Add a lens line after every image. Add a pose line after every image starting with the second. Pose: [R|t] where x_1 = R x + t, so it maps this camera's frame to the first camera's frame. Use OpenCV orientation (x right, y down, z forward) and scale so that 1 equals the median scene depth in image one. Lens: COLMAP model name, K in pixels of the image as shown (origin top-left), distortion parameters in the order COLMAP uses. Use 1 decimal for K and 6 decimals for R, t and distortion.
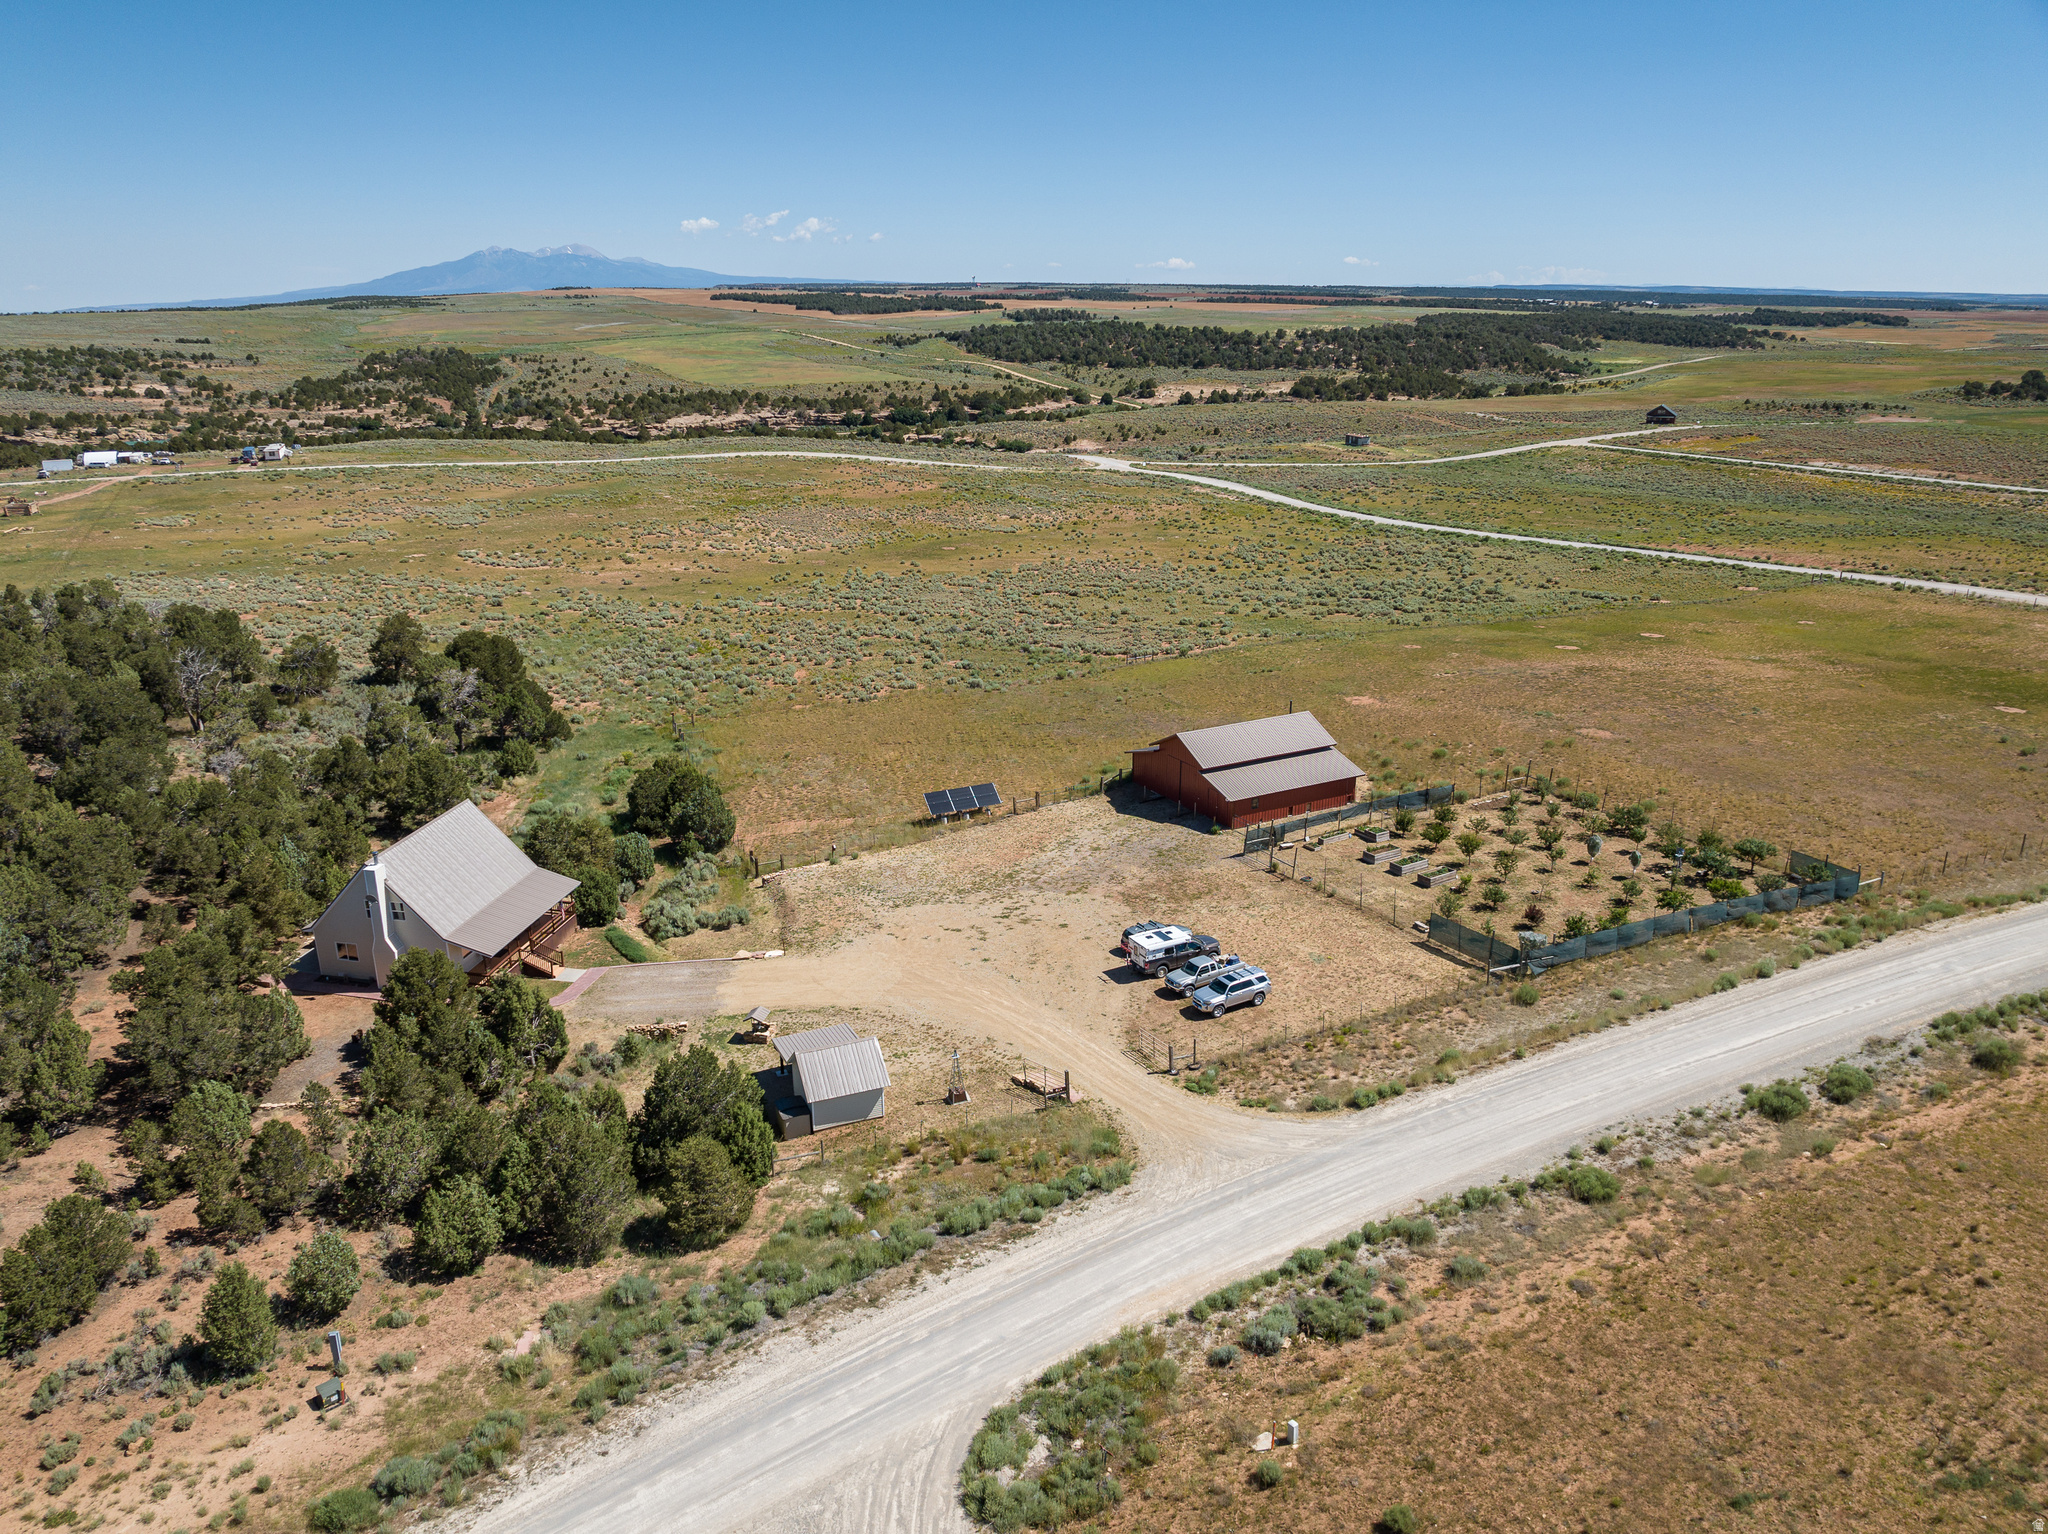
lens RADIAL K [[1442.4, 0, 1012.6], [0, 1442.4, 772.6], [0, 0, 1]] dist [-0.041289, 0.006124]
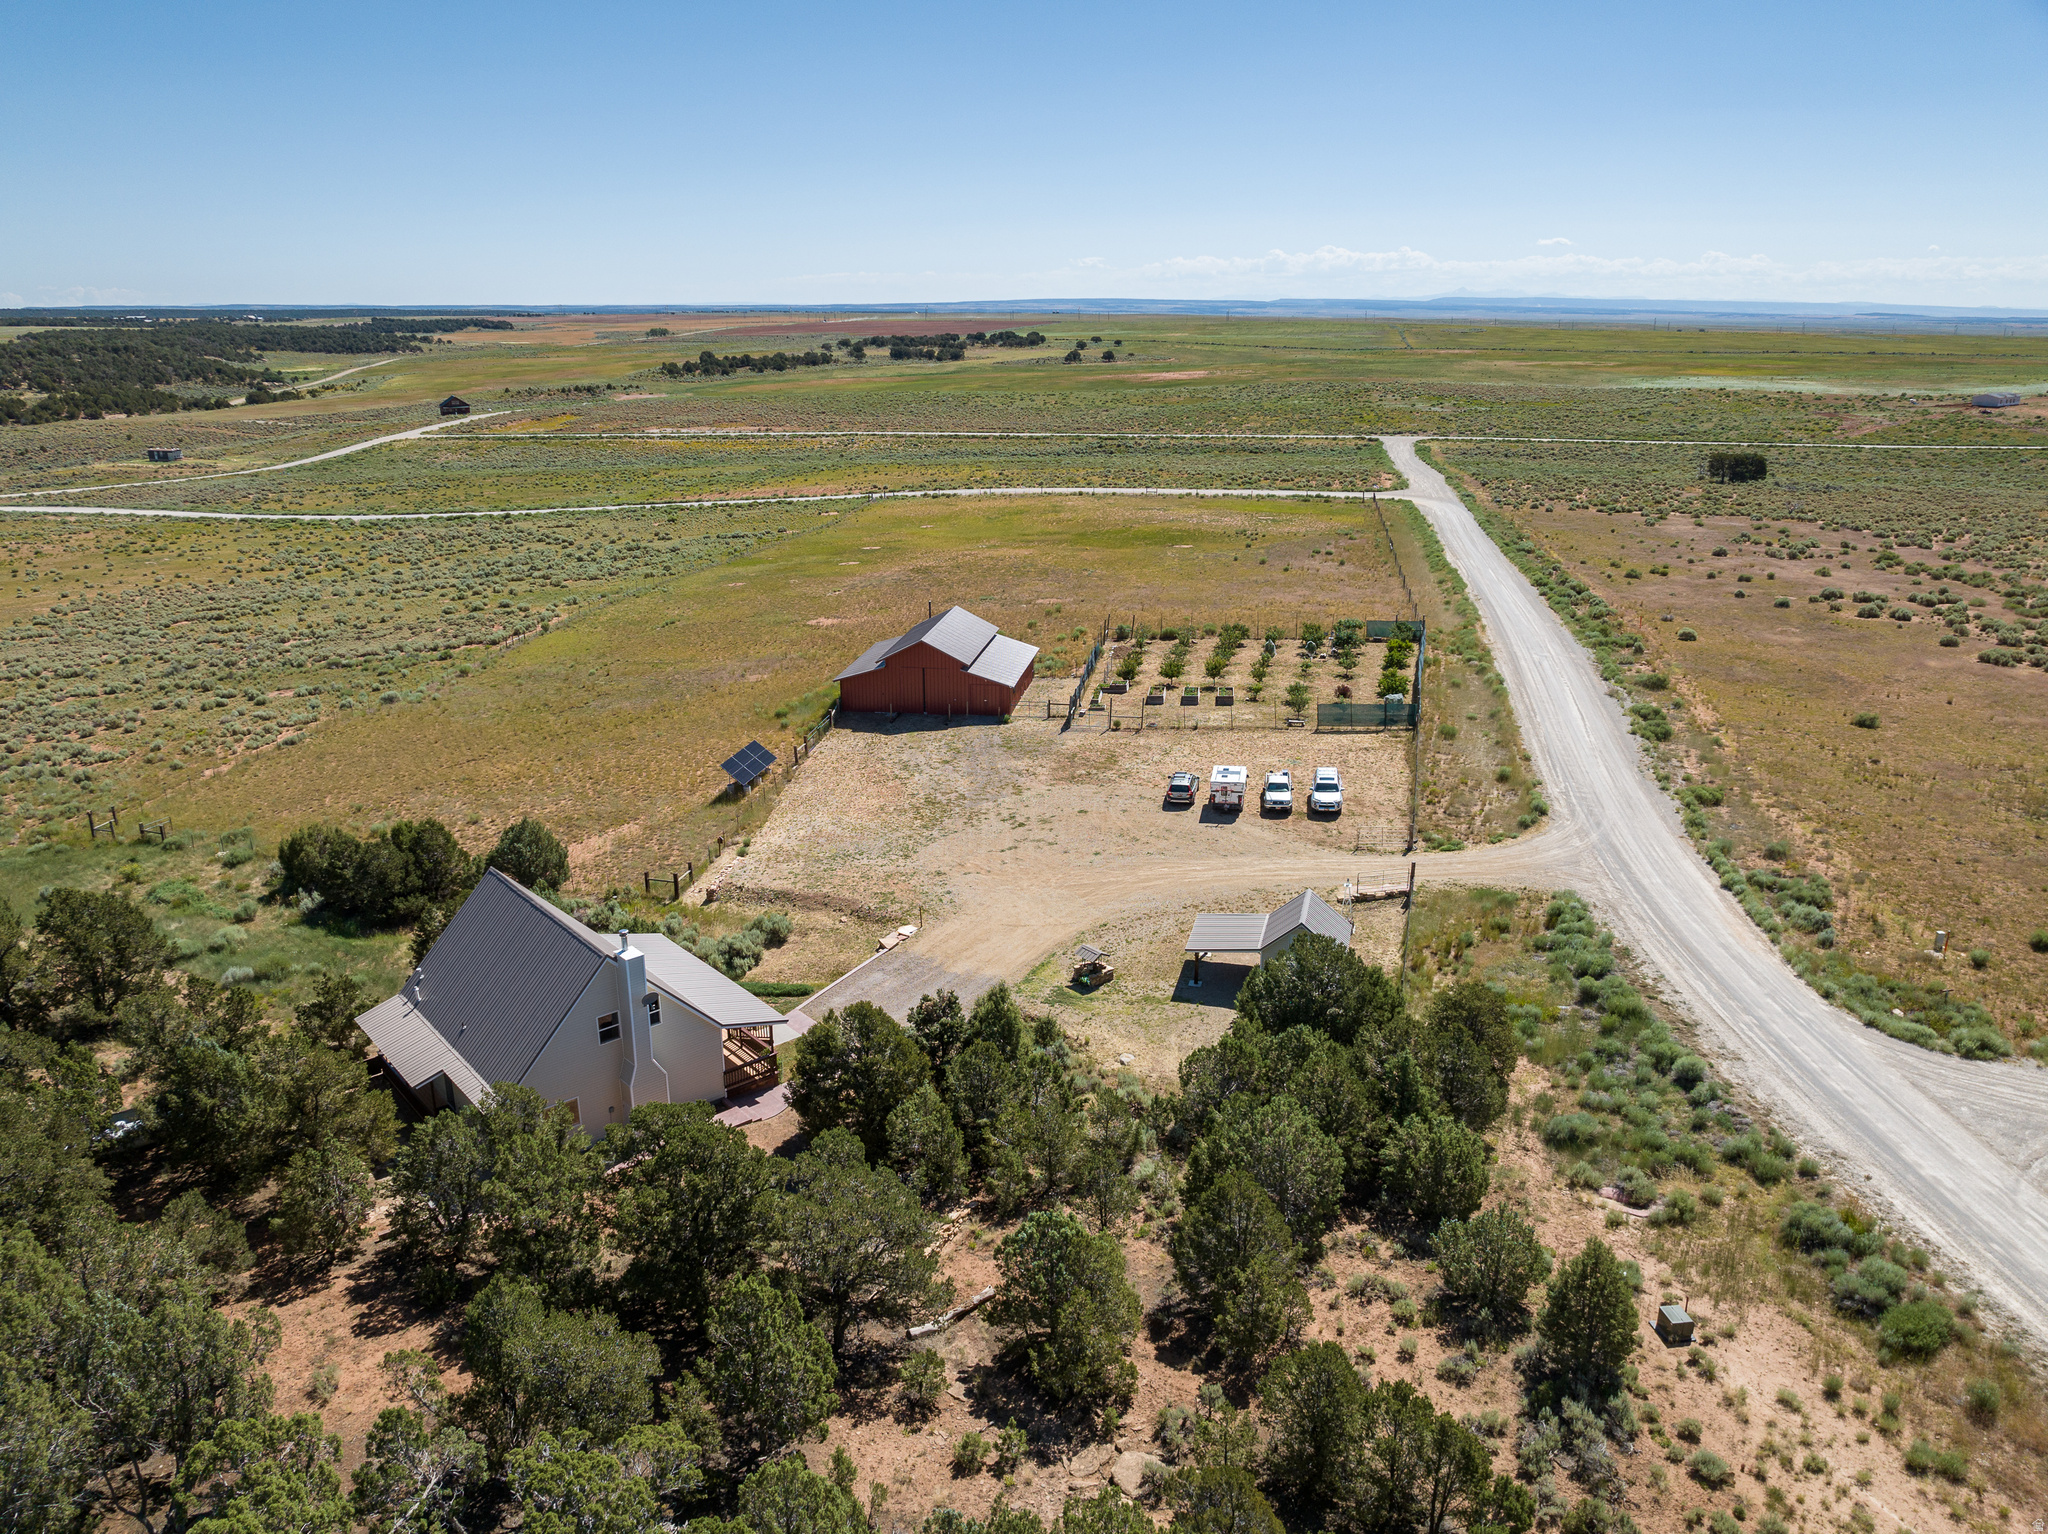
lens RADIAL K [[1442.4, 0, 1012.6], [0, 1442.4, 772.6], [0, 0, 1]] dist [-0.041289, 0.006124]
pose [[0.620032, -0.241702, 0.746418, -0.099640], [0.250256, 0.962597, 0.103822, -0.004538], [-0.743594, 0.122423, 0.657328, 0.054914]]
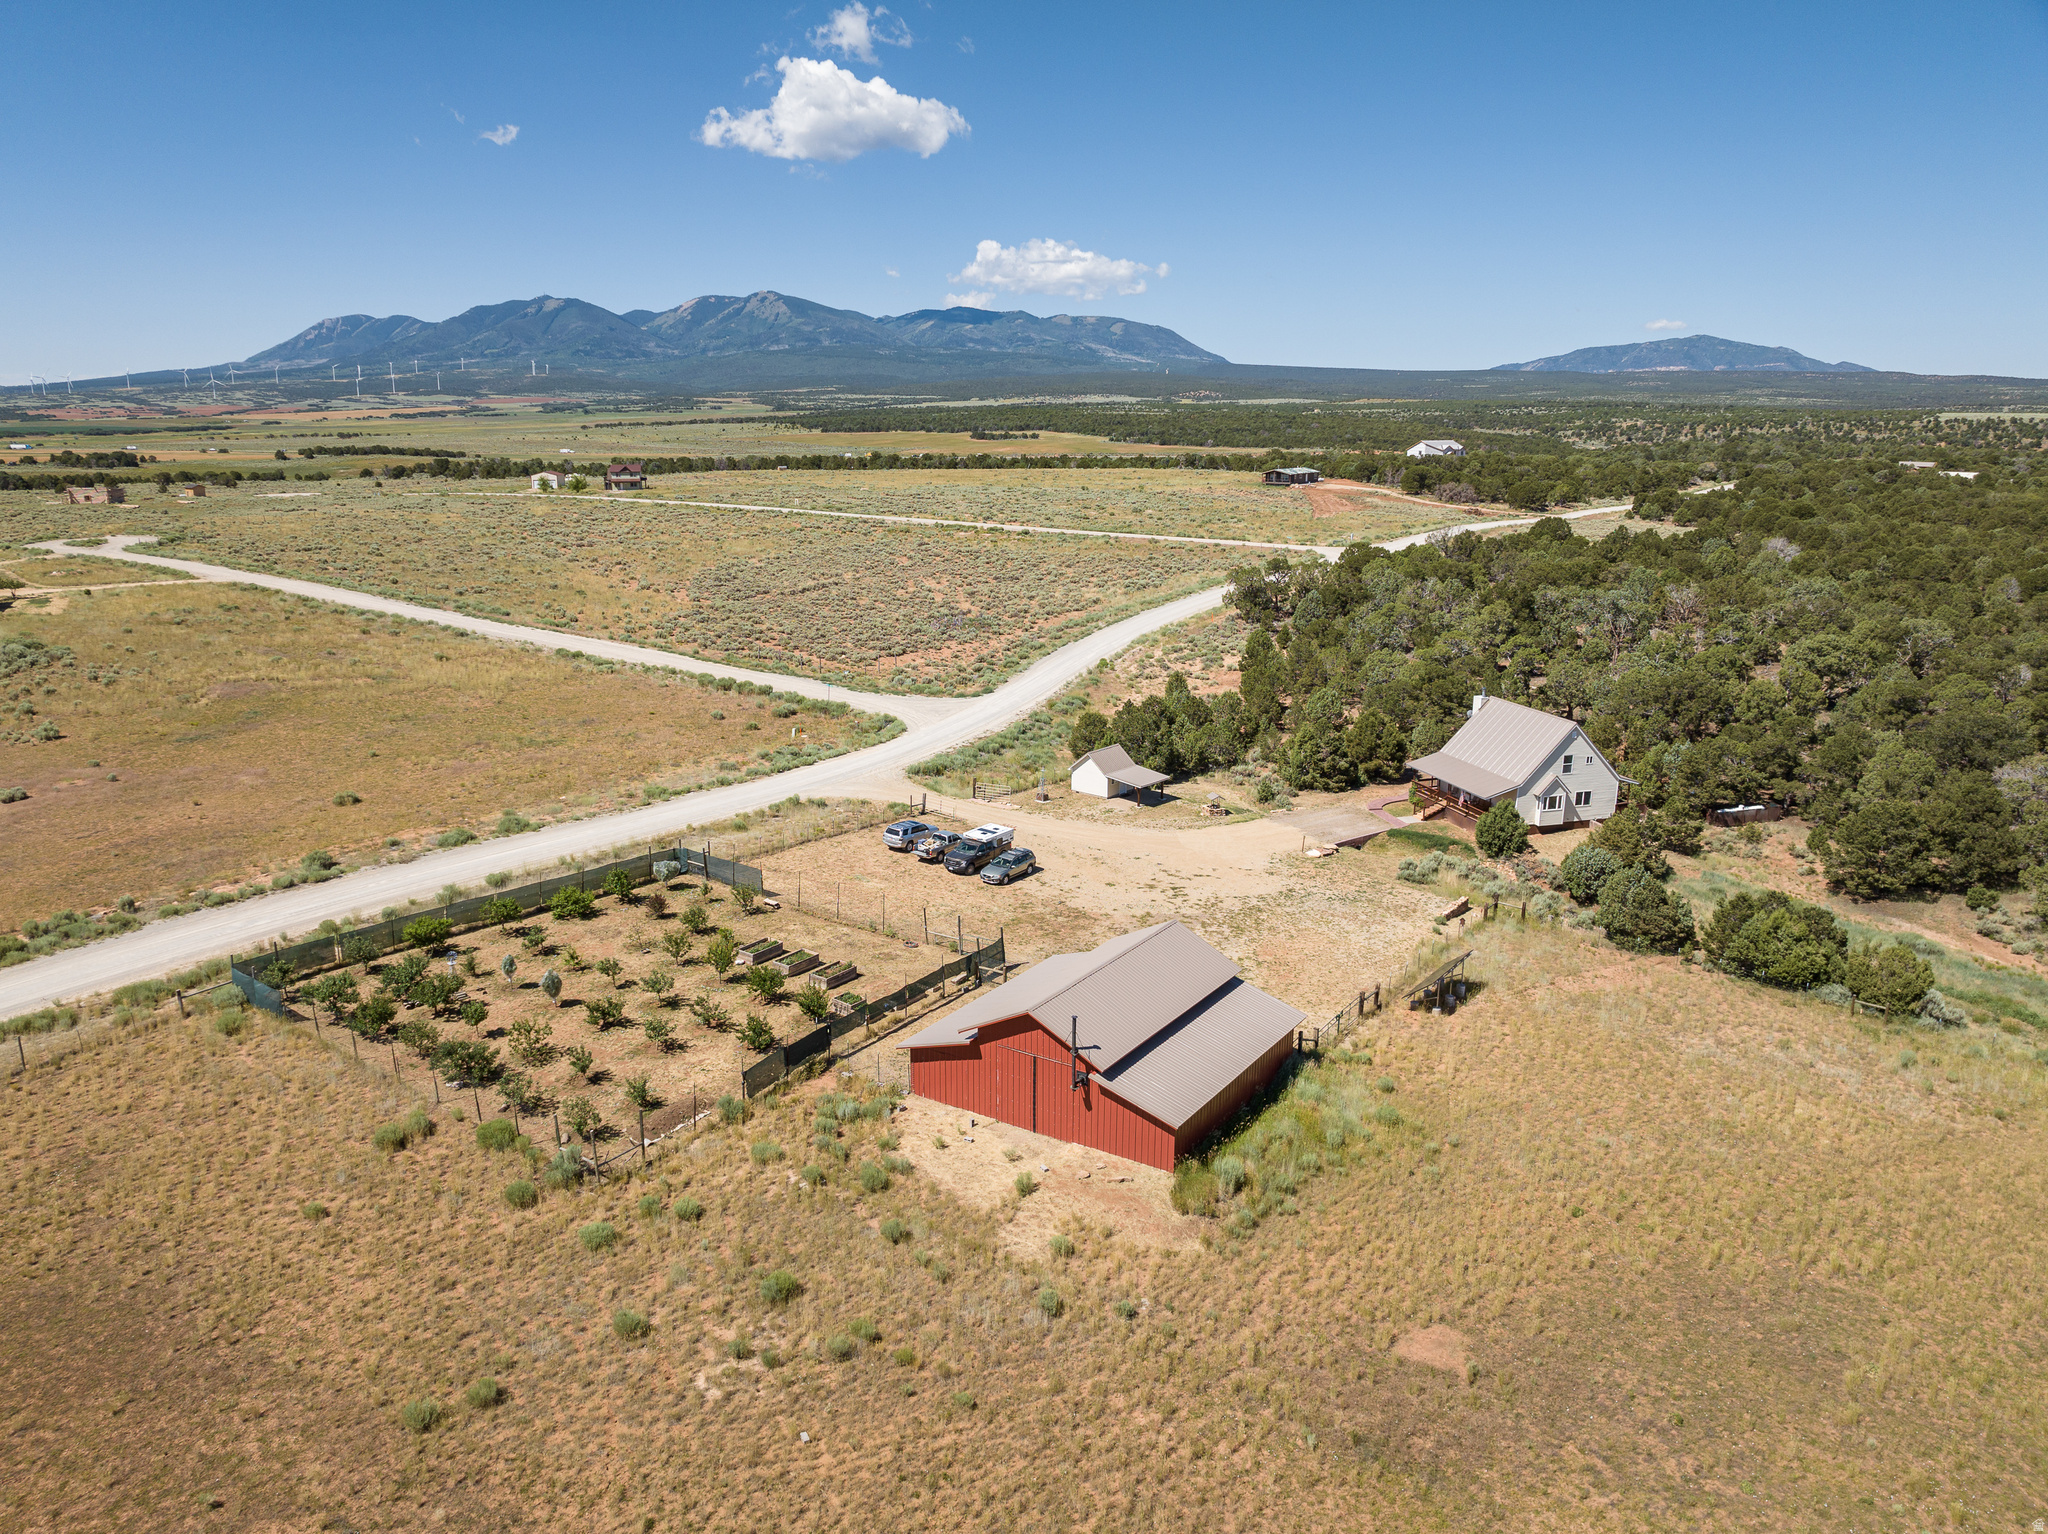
lens RADIAL K [[1442.4, 0, 1012.6], [0, 1442.4, 772.6], [0, 0, 1]] dist [-0.041289, 0.006124]
pose [[-0.890912, 0.111646, -0.440239, 0.075706], [-0.144845, 0.848854, 0.508396, -0.066166], [0.430459, 0.516703, -0.740083, 0.236923]]
